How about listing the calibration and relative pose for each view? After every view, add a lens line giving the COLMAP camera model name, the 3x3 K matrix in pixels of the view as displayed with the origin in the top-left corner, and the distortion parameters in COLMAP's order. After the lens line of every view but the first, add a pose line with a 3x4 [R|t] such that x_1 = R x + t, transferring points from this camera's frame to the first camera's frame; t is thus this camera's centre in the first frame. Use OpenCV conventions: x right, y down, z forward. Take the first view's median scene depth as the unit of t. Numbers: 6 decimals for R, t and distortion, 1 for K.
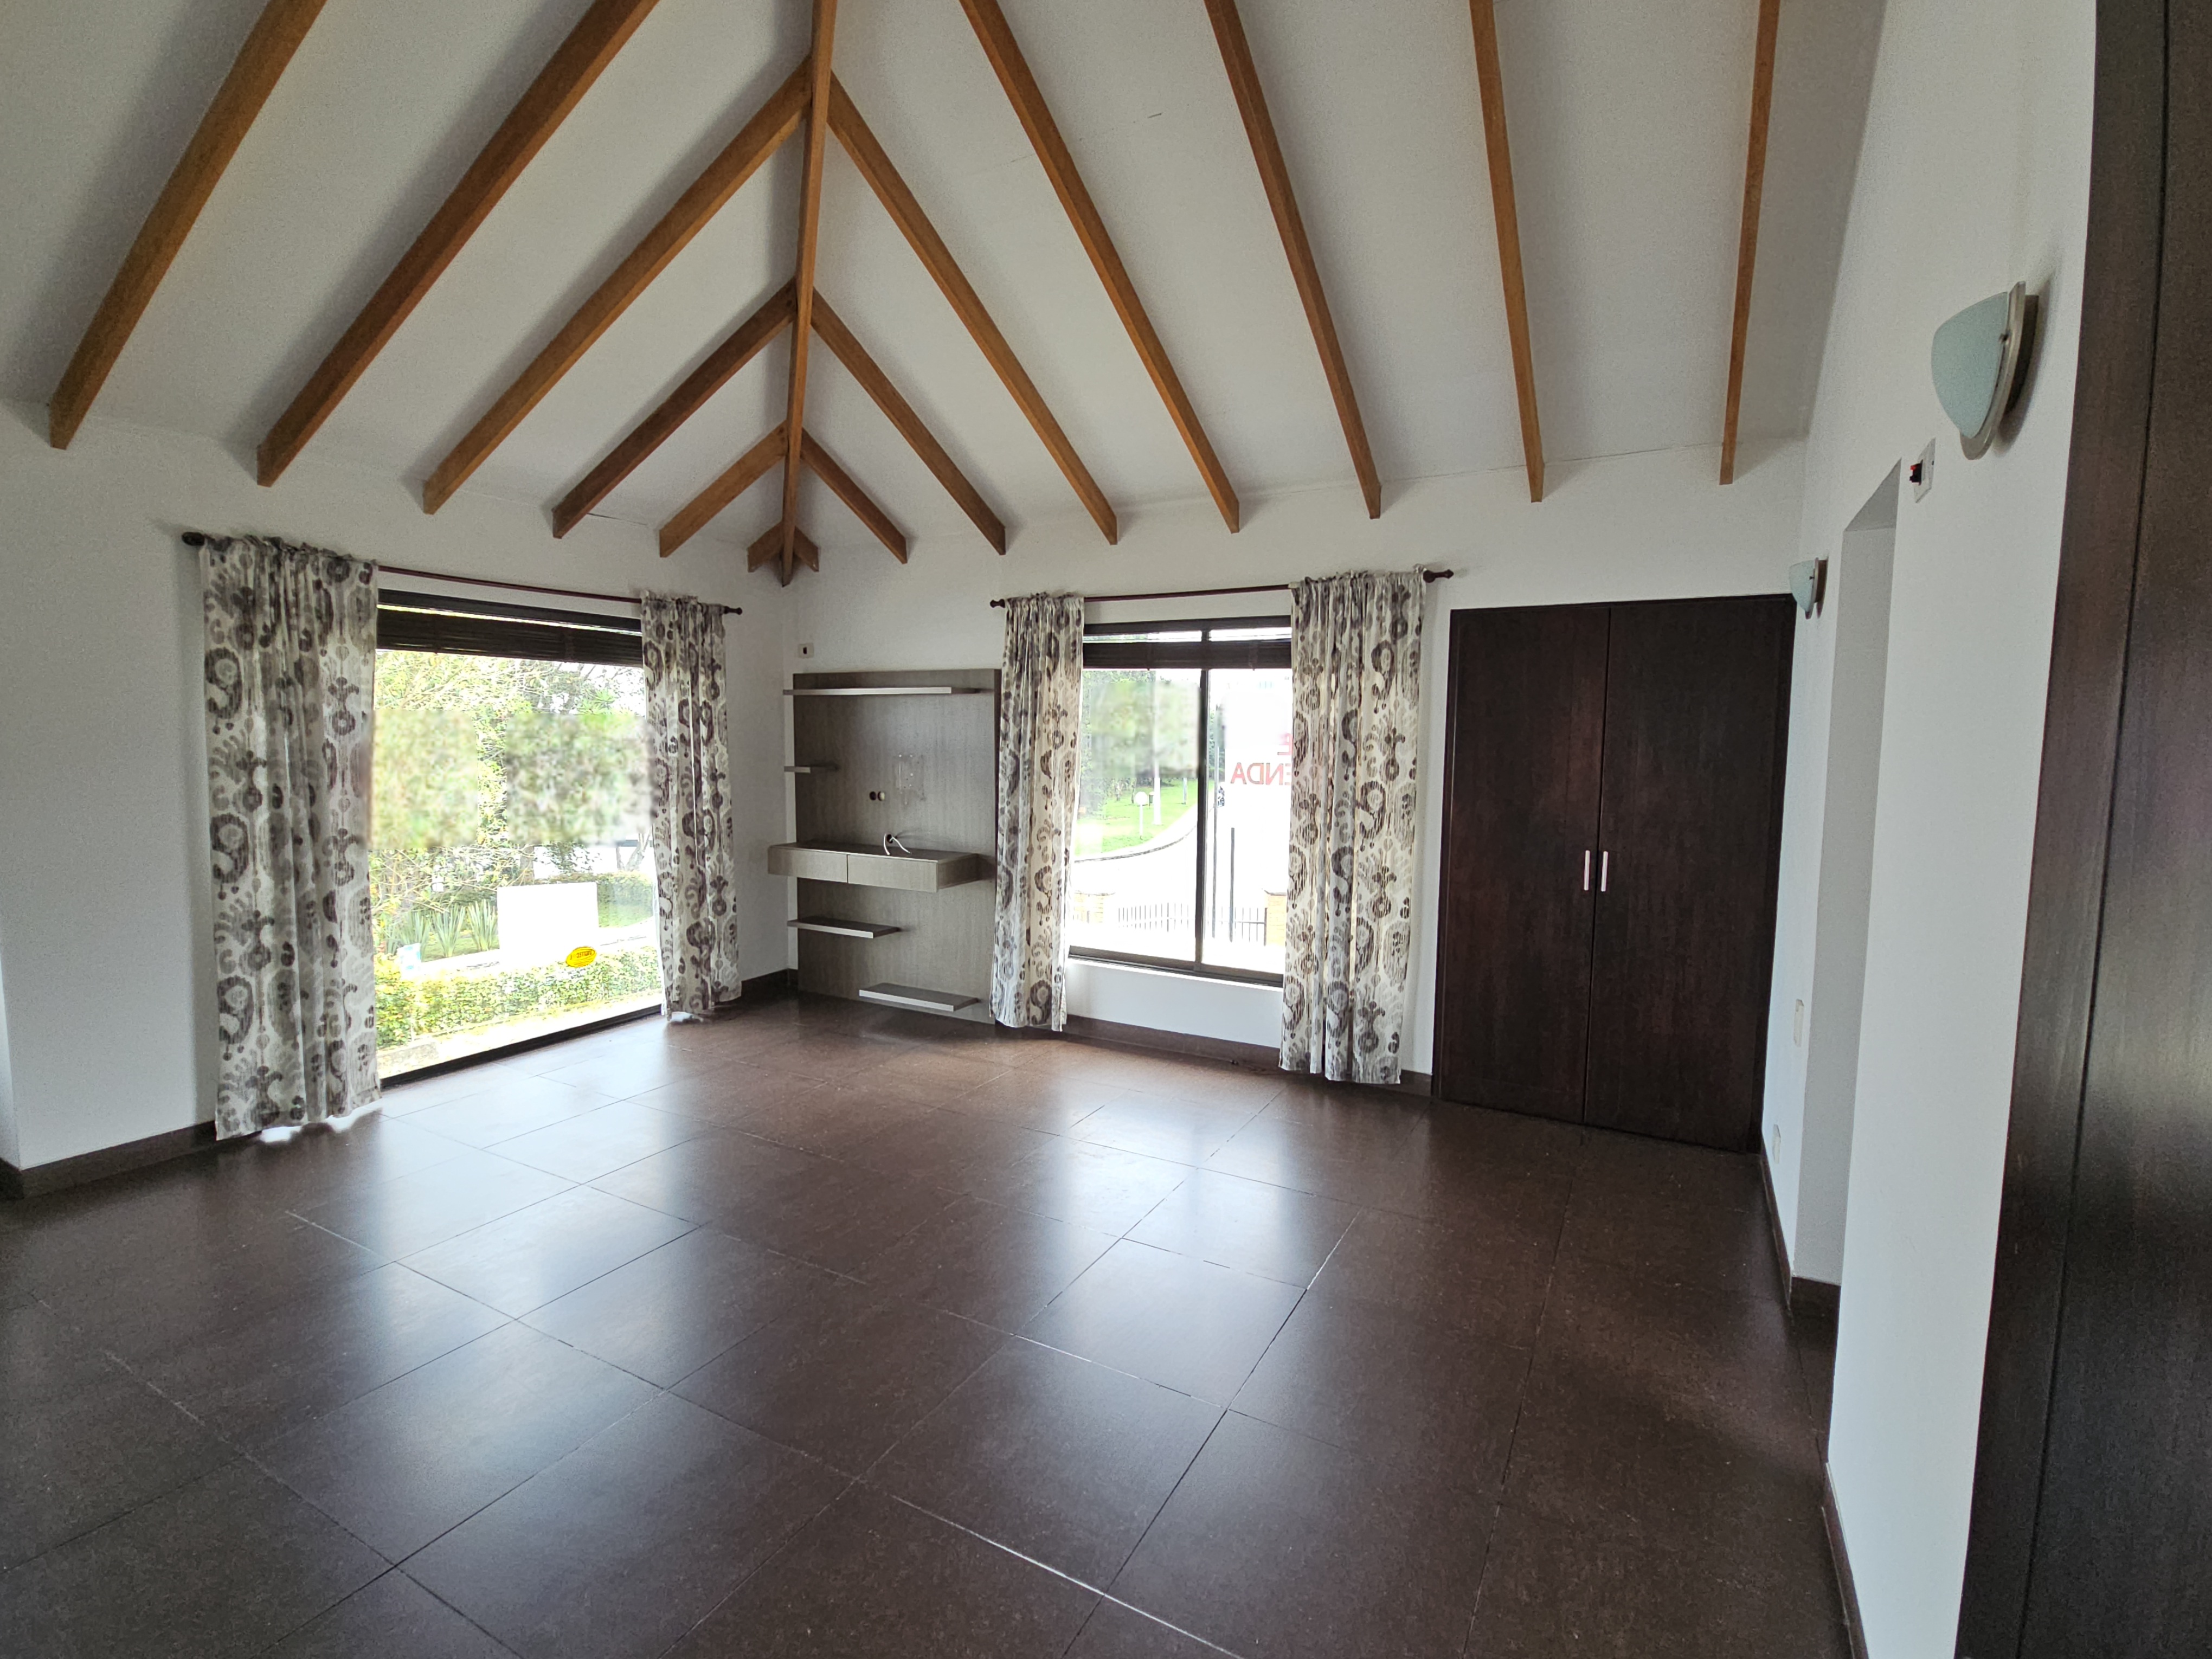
lens RADIAL K [[1027.3, 0, 1107.7], [0, 1027.3, 821.7], [0, 0, 1]] dist [0.002322, -0.000408]
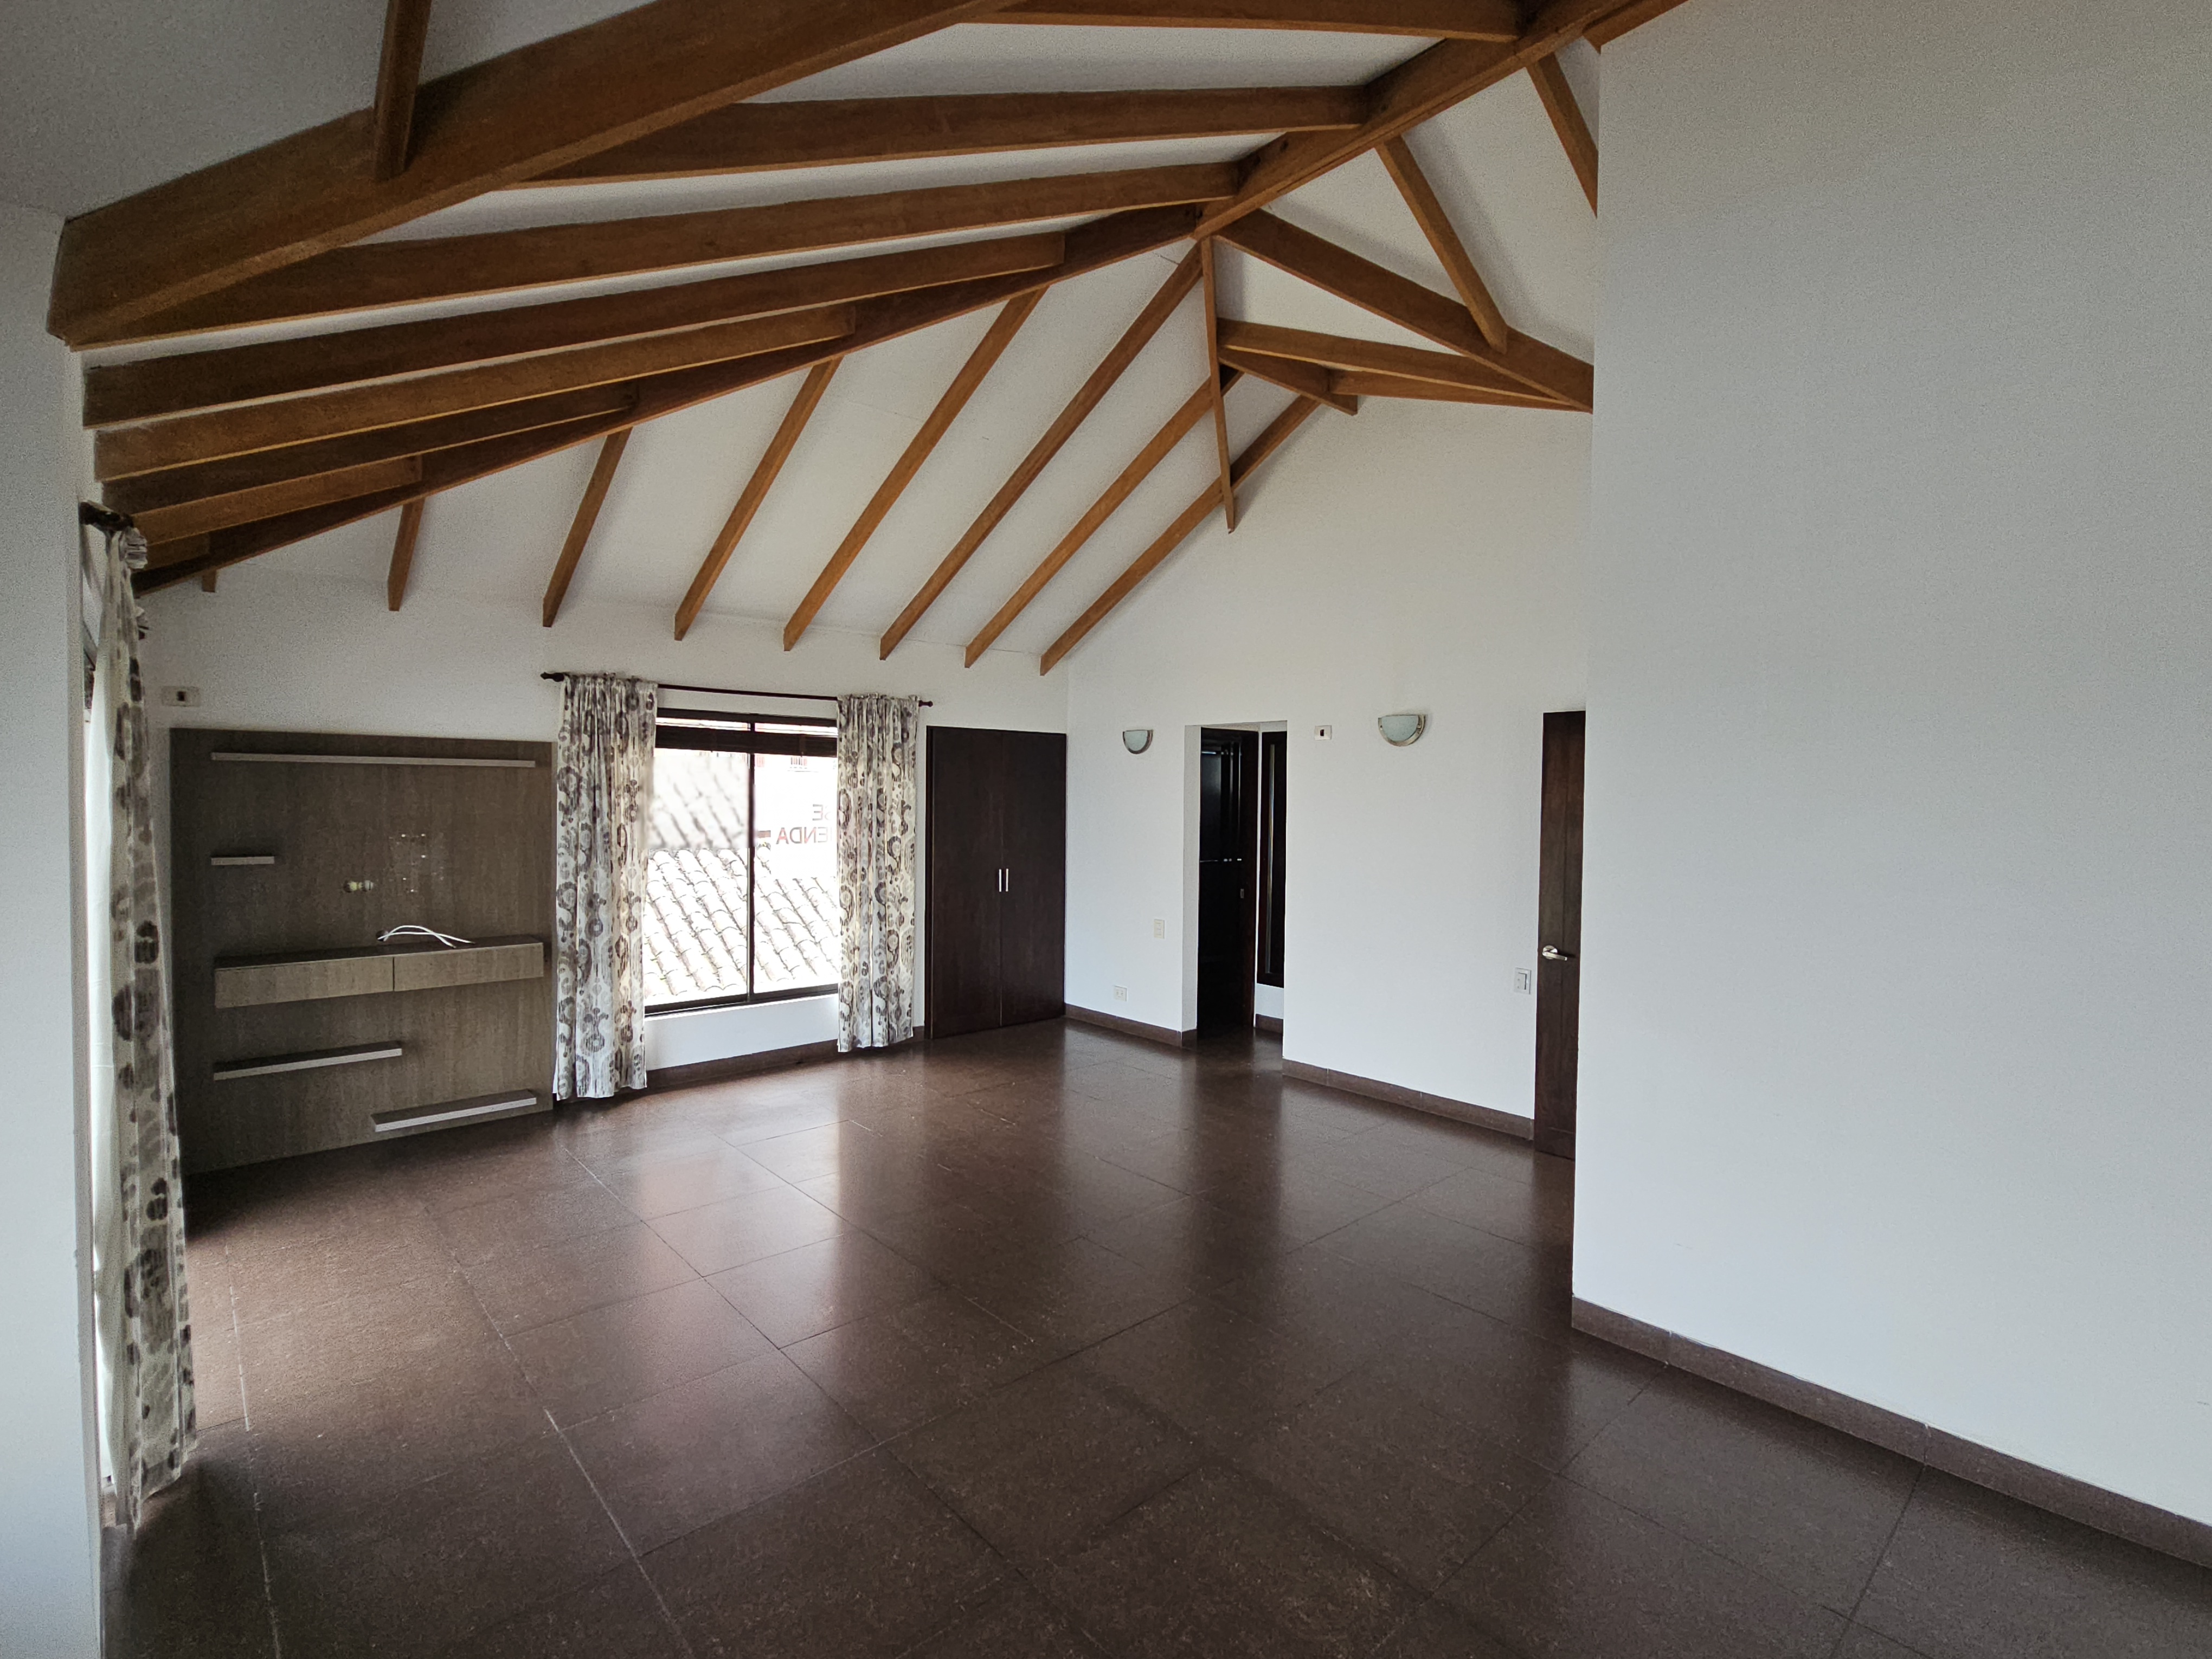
lens RADIAL K [[1027.3, 0, 1107.7], [0, 1027.3, 821.7], [0, 0, 1]] dist [0.002322, -0.000408]
pose [[0.331953, -0.033580, 0.942698, -0.998519], [0.076207, 0.997054, 0.008681, -0.047819], [-0.940213, 0.068958, 0.333534, 0.206152]]
